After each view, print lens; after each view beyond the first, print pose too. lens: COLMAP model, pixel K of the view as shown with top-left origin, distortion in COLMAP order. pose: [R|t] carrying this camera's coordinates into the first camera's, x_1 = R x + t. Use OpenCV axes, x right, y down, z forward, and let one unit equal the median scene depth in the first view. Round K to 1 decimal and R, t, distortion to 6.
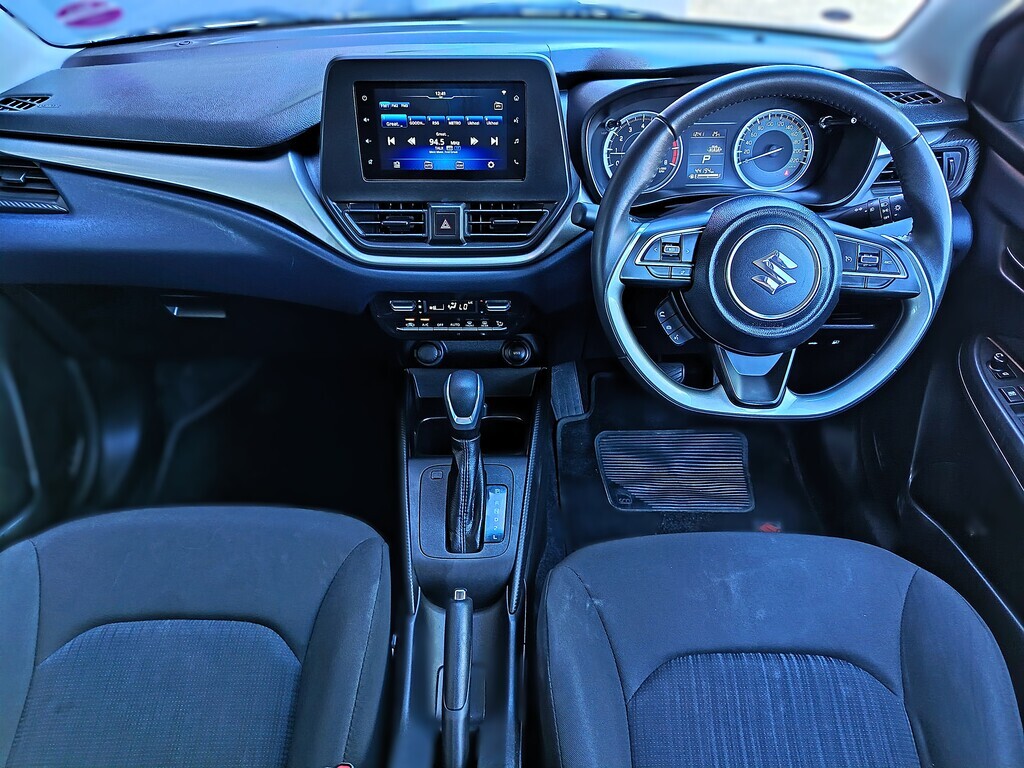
lens RADIAL K [[711.0, 0, 512.0], [0, 711.0, 384.0], [0, 0, 1]] dist [0.049826, -0.056566]
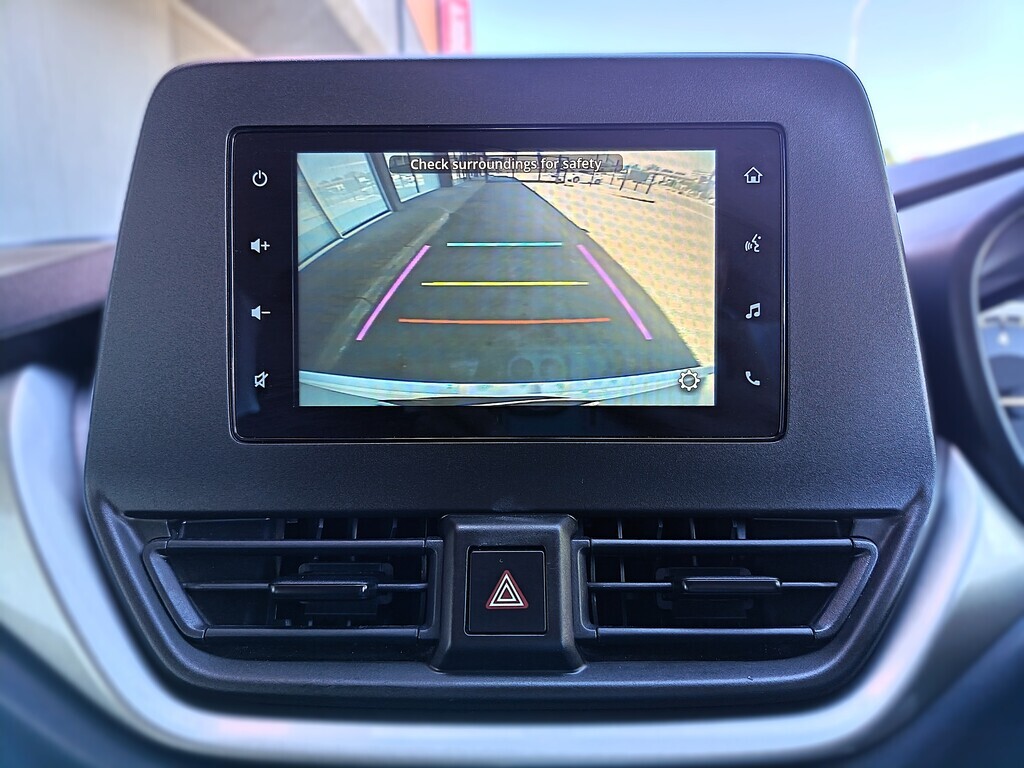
lens RADIAL K [[718.0, 0, 512.0], [0, 718.0, 384.0], [0, 0, 1]] dist [0.038294, -0.038667]
pose [[0.999422, -0.007877, -0.033083, -0.080606], [-0.009122, 0.875052, -0.483944, -0.159523], [0.032762, 0.483965, 0.874474, 0.718304]]
